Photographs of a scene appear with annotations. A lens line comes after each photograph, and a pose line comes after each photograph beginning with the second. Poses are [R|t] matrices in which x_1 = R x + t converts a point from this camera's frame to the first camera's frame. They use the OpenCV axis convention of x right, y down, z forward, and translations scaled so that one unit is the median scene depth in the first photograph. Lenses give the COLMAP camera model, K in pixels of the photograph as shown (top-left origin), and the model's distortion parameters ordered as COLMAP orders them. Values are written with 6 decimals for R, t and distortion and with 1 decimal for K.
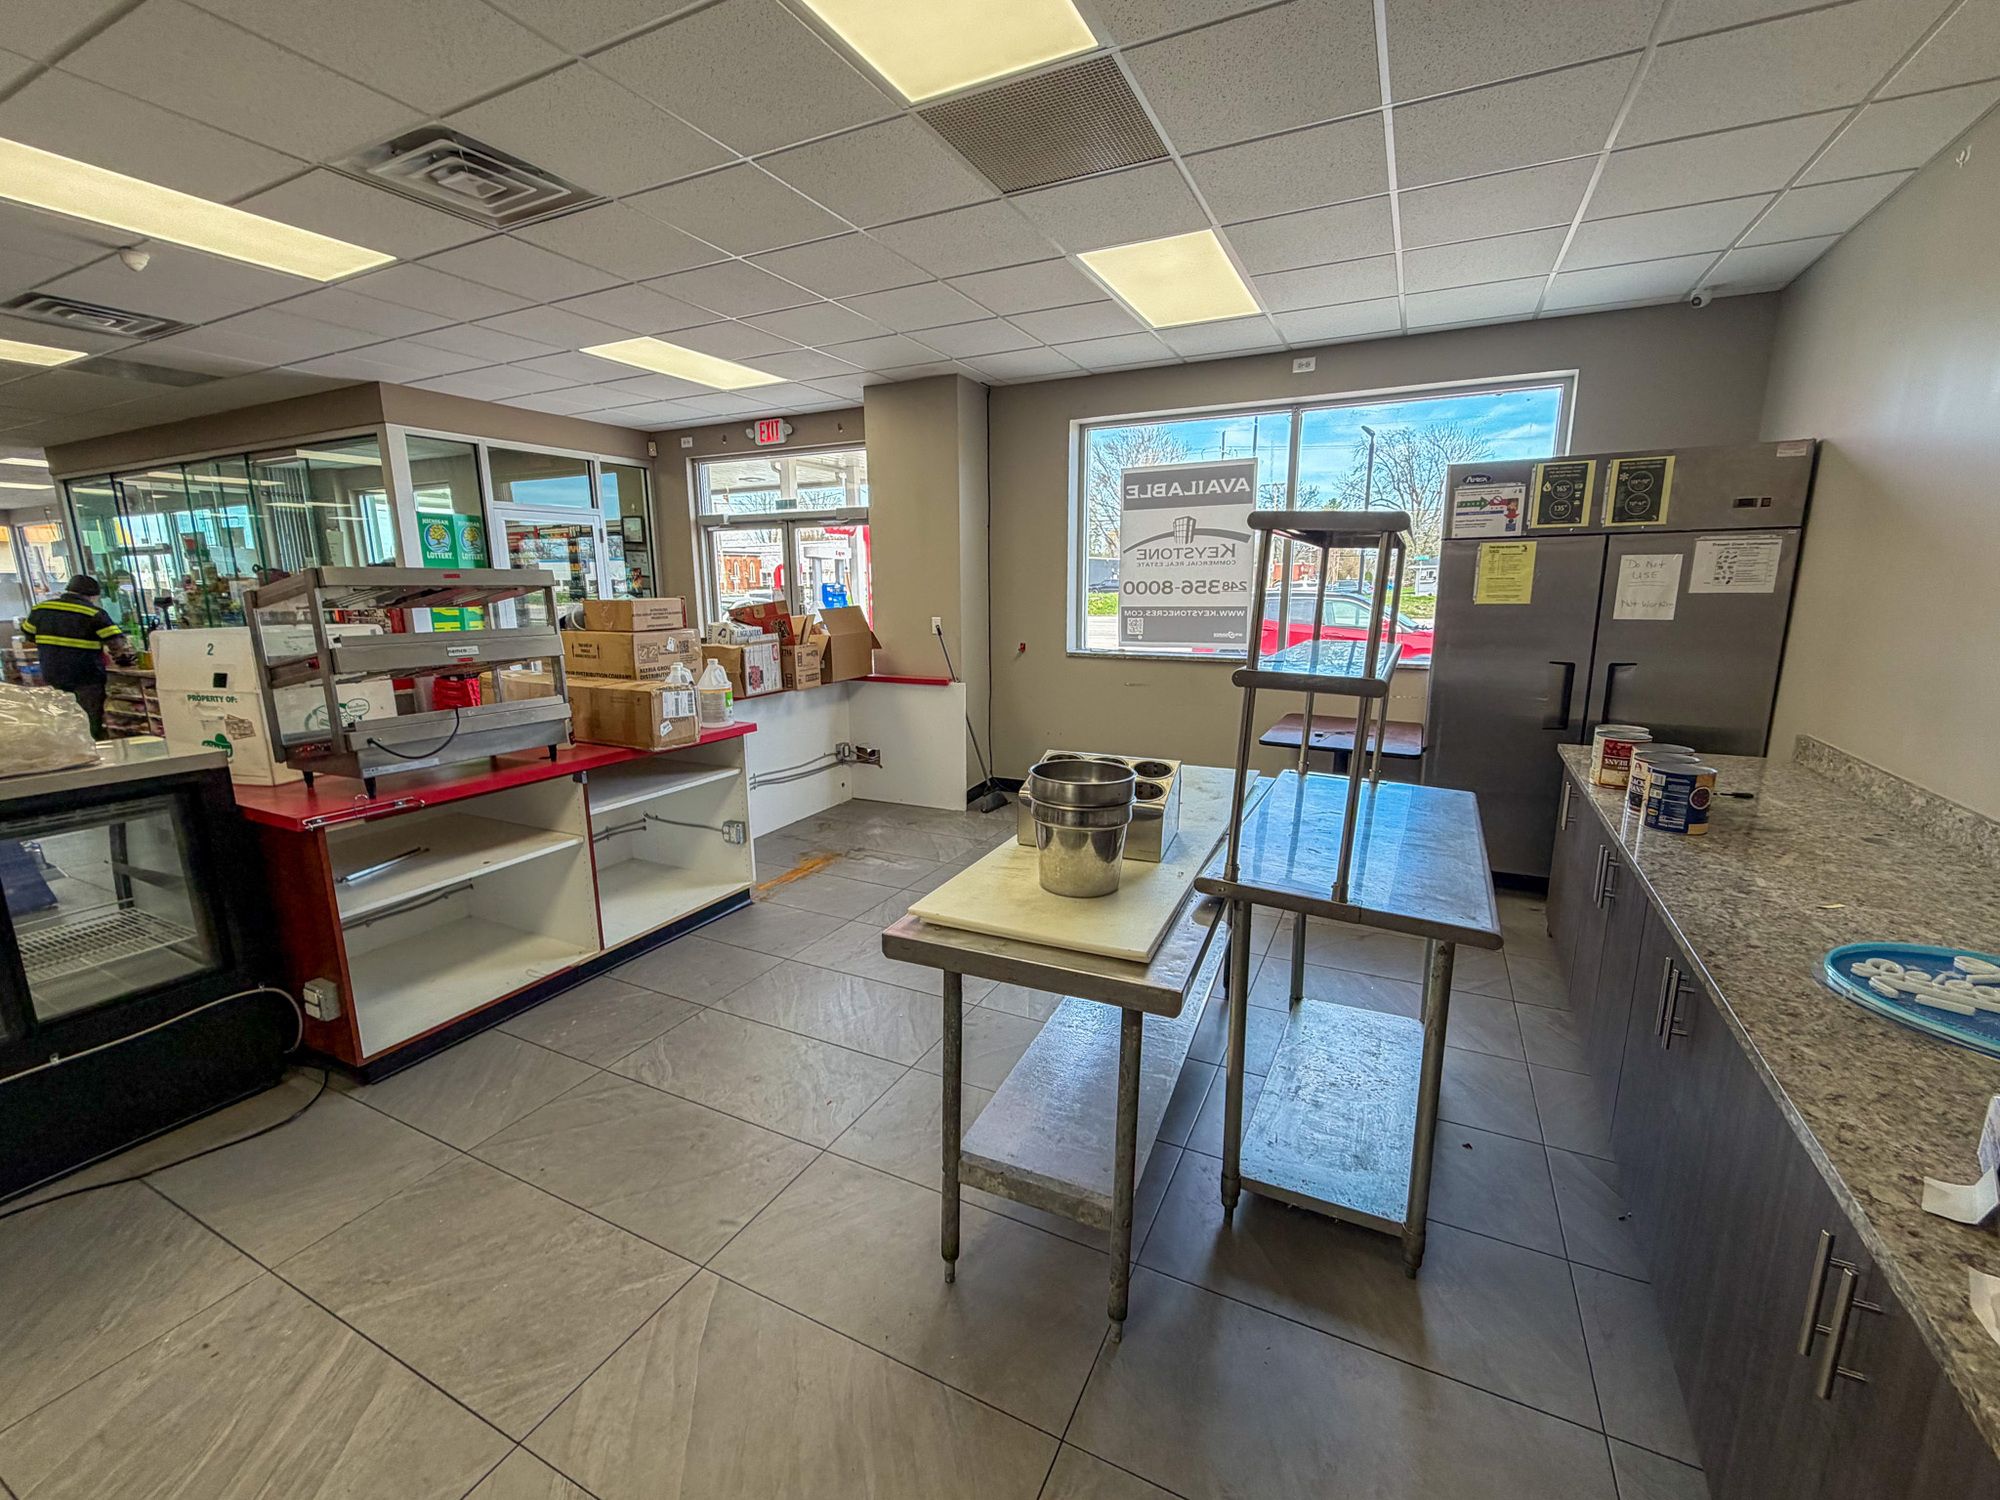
lens RADIAL K [[808.9, 0, 1000.0], [0, 808.9, 750.0], [0, 0, 1]] dist [-0.000944, -0.000132]
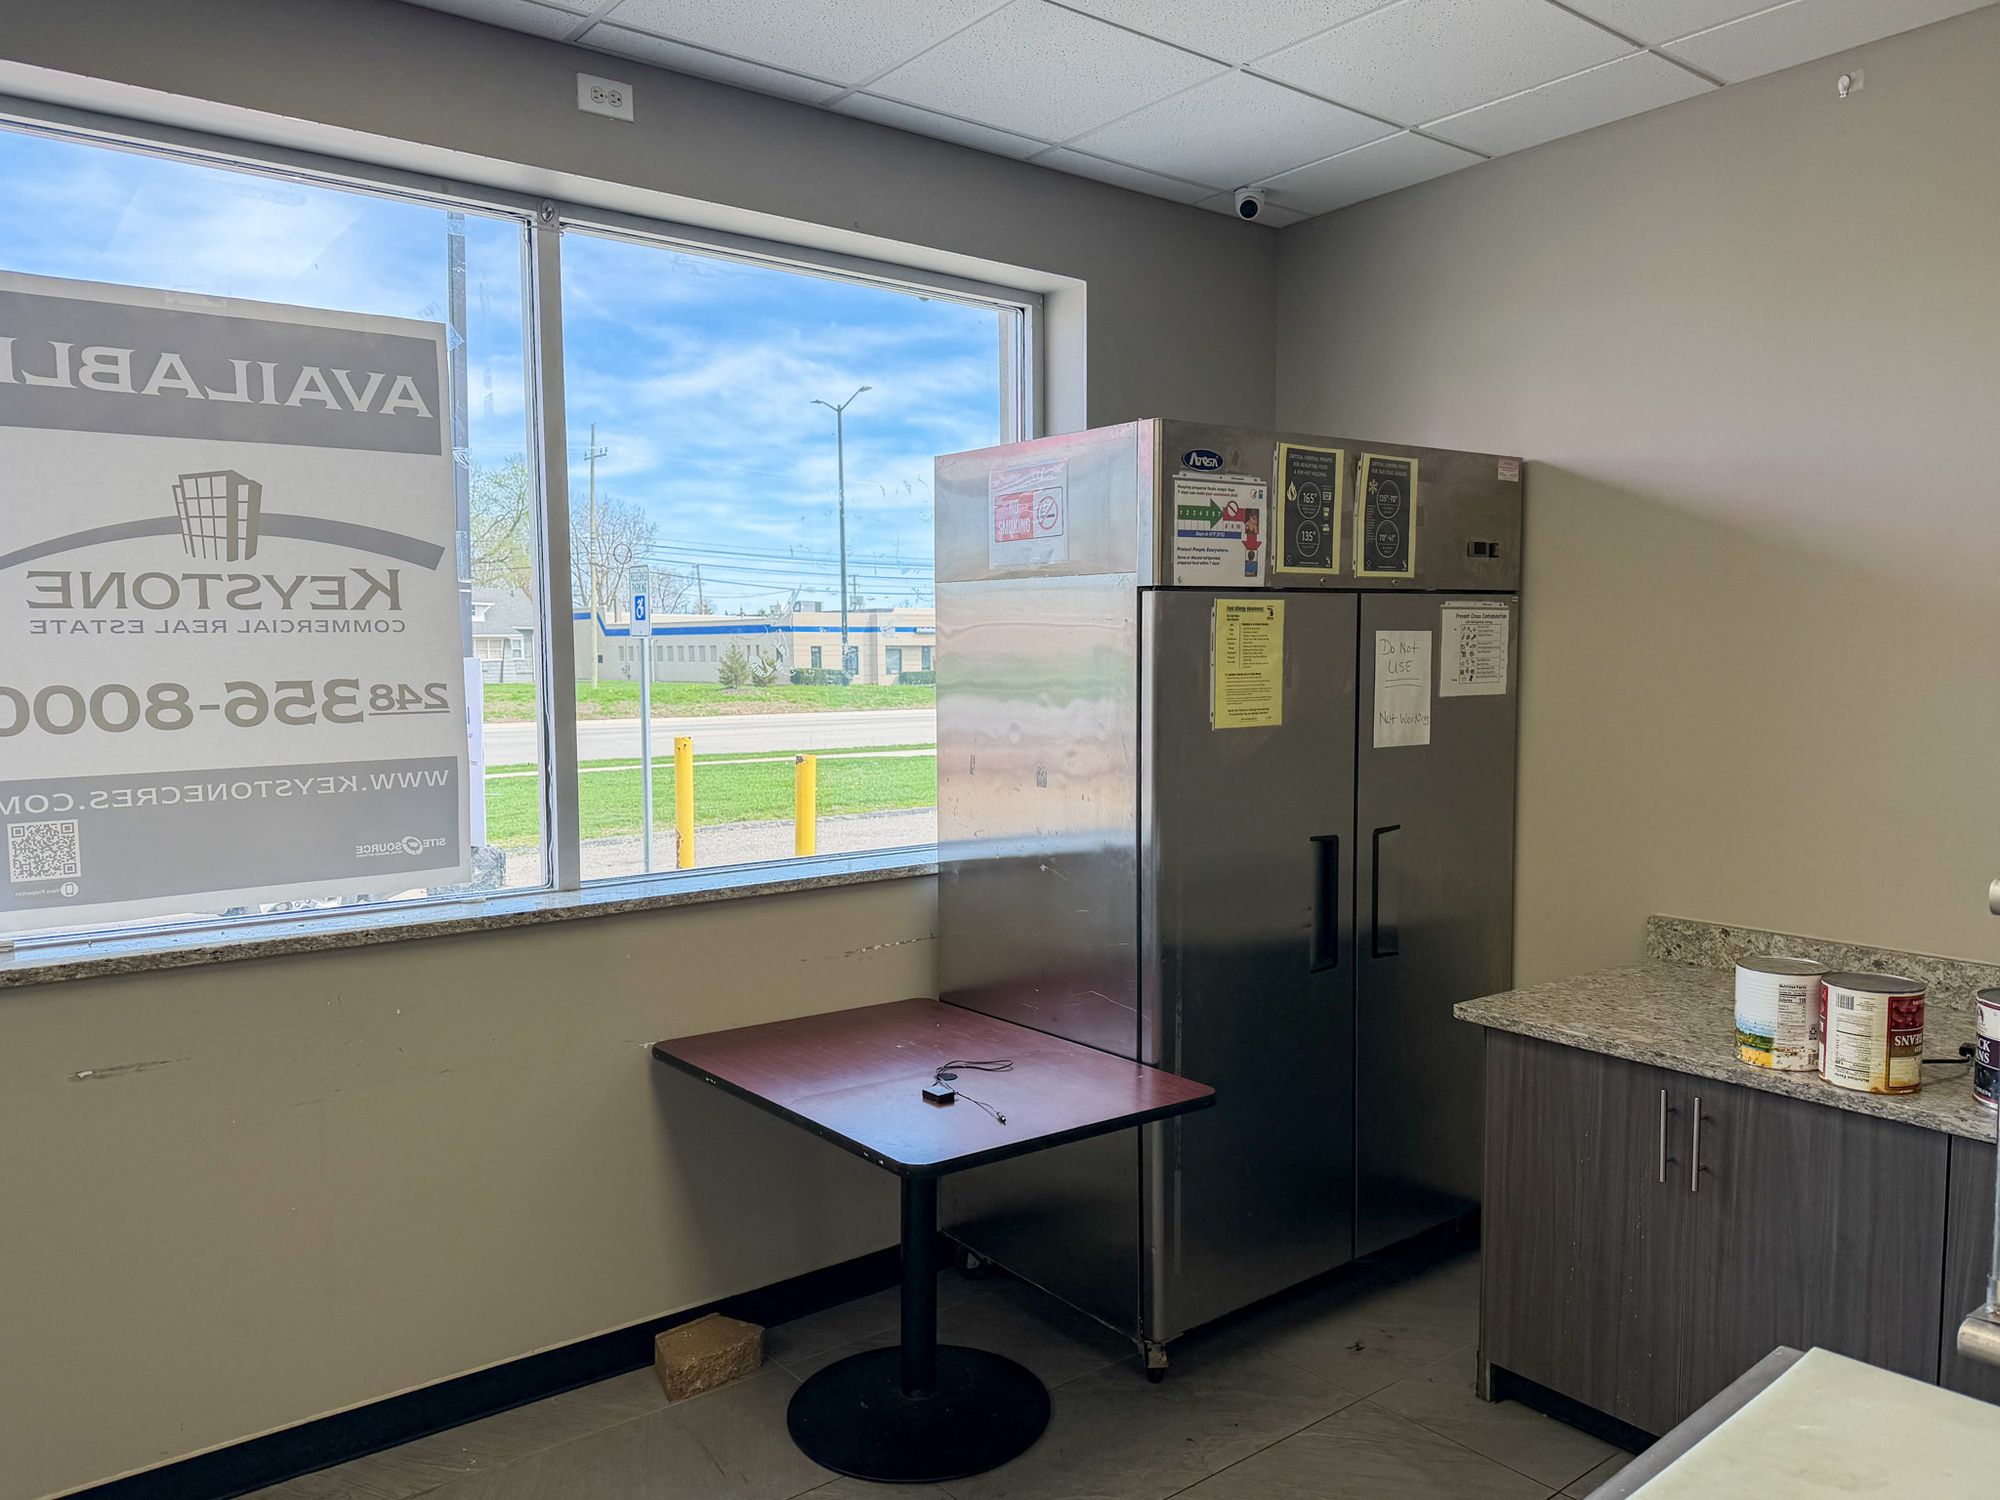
lens RADIAL K [[1470.7, 0, 1000.0], [0, 1470.7, 763.6], [0, 0, 1]] dist [0.025915, -0.004630]
pose [[0.432270, -0.067853, 0.899188, -0.210885], [0.186309, 0.982370, -0.015435, -0.177030], [-0.882288, 0.174199, 0.437290, 0.770739]]
